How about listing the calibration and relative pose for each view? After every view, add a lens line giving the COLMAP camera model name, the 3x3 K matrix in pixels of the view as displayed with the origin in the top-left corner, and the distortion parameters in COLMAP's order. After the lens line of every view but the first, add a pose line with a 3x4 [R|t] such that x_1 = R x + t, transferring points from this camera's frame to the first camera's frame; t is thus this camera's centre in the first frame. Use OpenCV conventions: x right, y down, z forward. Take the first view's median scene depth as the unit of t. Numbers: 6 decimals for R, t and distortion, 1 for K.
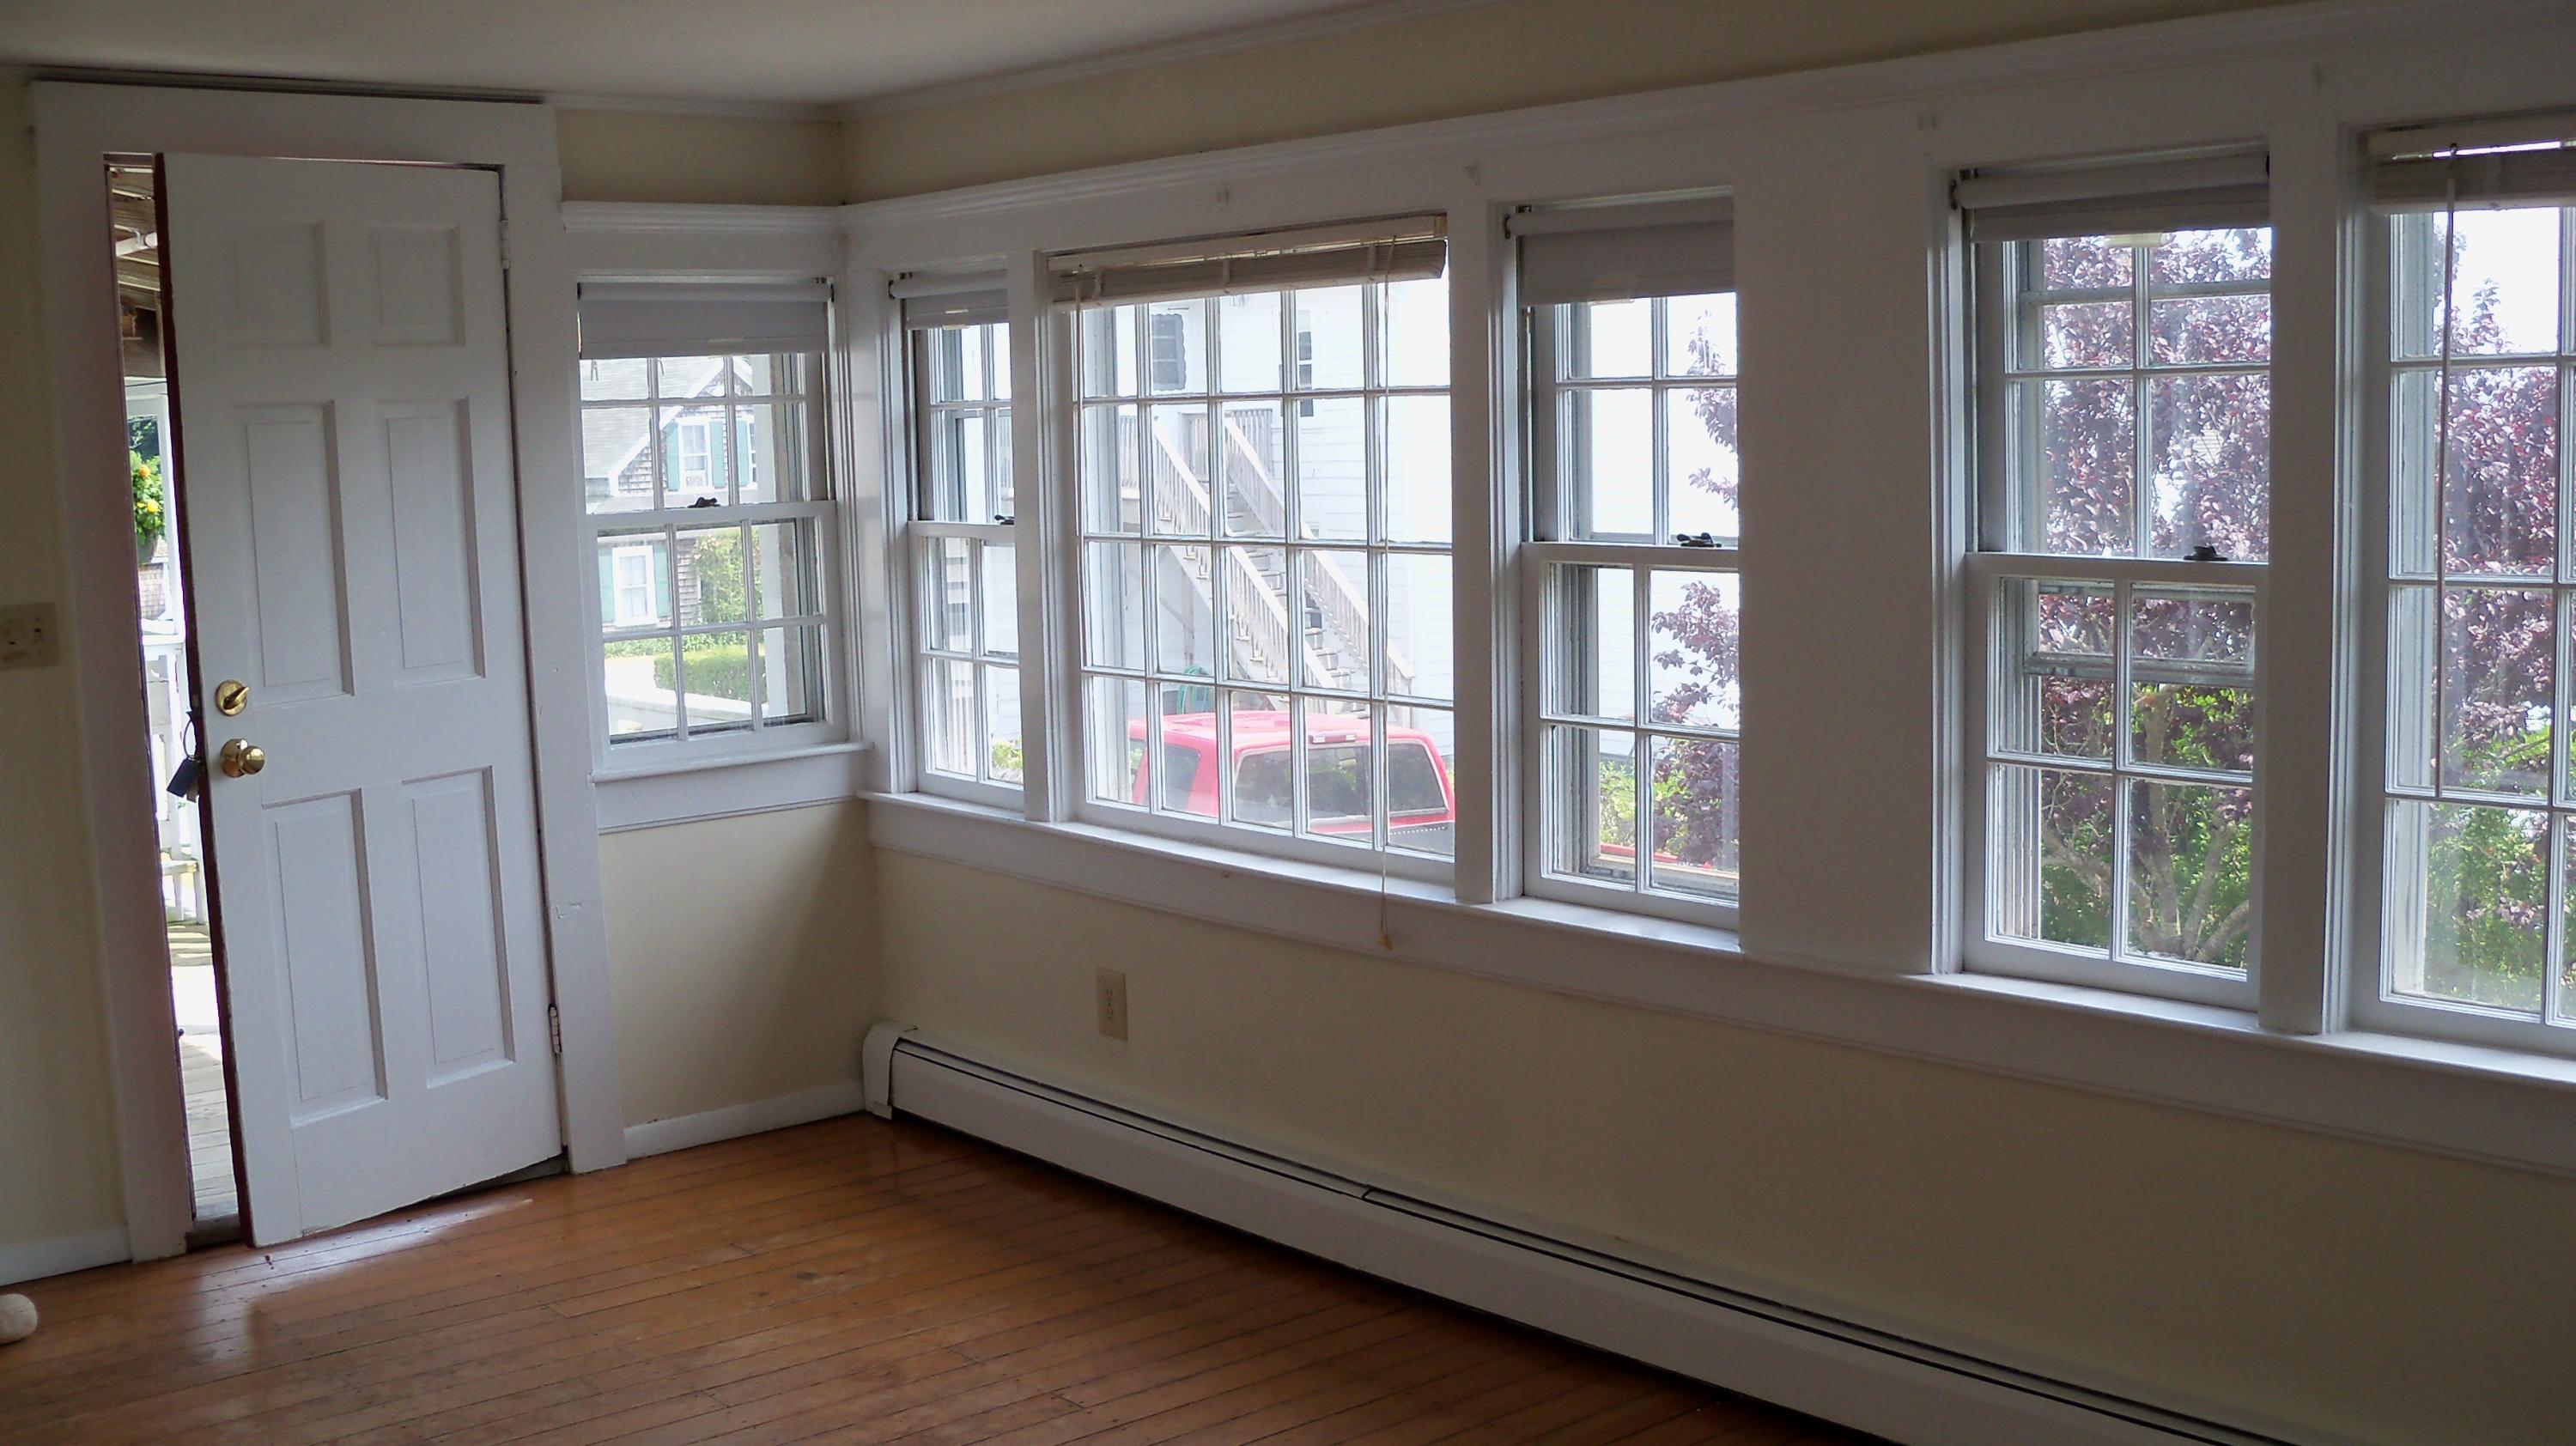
lens RADIAL K [[2680.1, 0, 1288.0], [0, 2680.1, 723.0], [0, 0, 1]] dist [-0.228819, 0.310791]
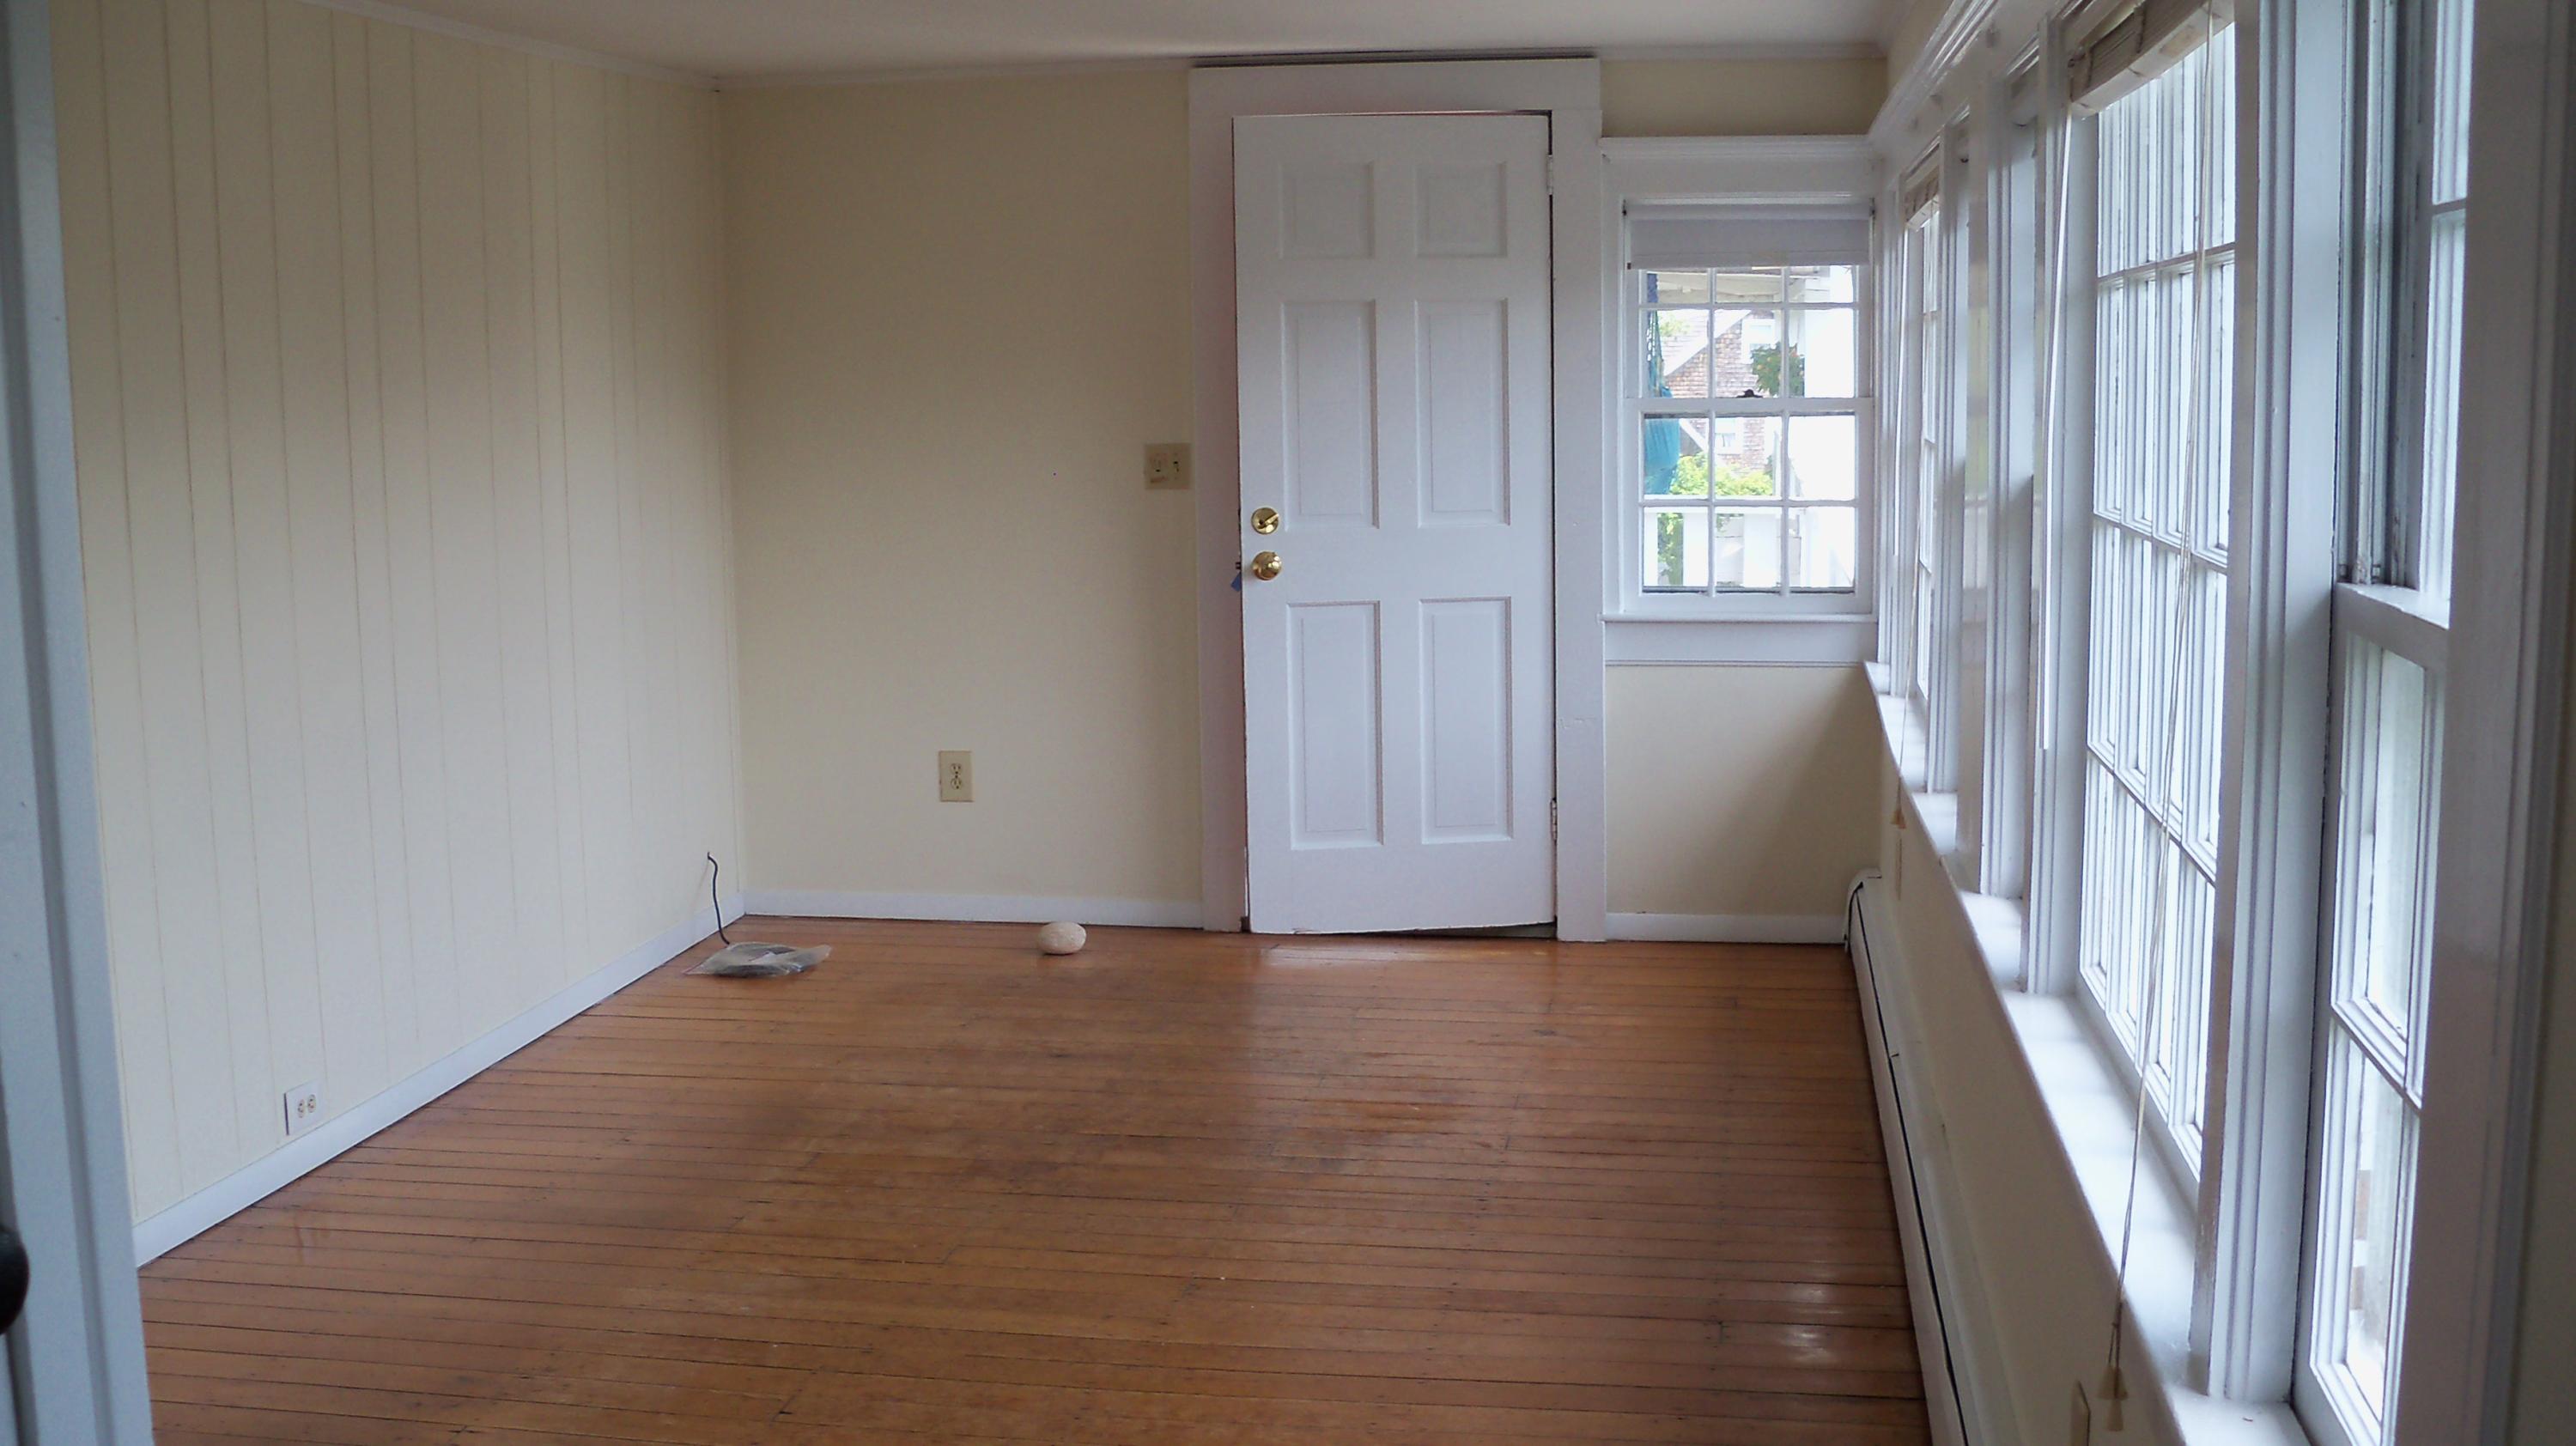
lens RADIAL K [[2680.1, 0, 1288.0], [0, 2680.1, 723.0], [0, 0, 1]] dist [-0.228819, 0.310791]
pose [[0.642174, 0.123583, -0.756531, 0.594109], [-0.093892, 0.992169, 0.082377, -0.018885], [0.760787, 0.018132, 0.648748, 0.106219]]
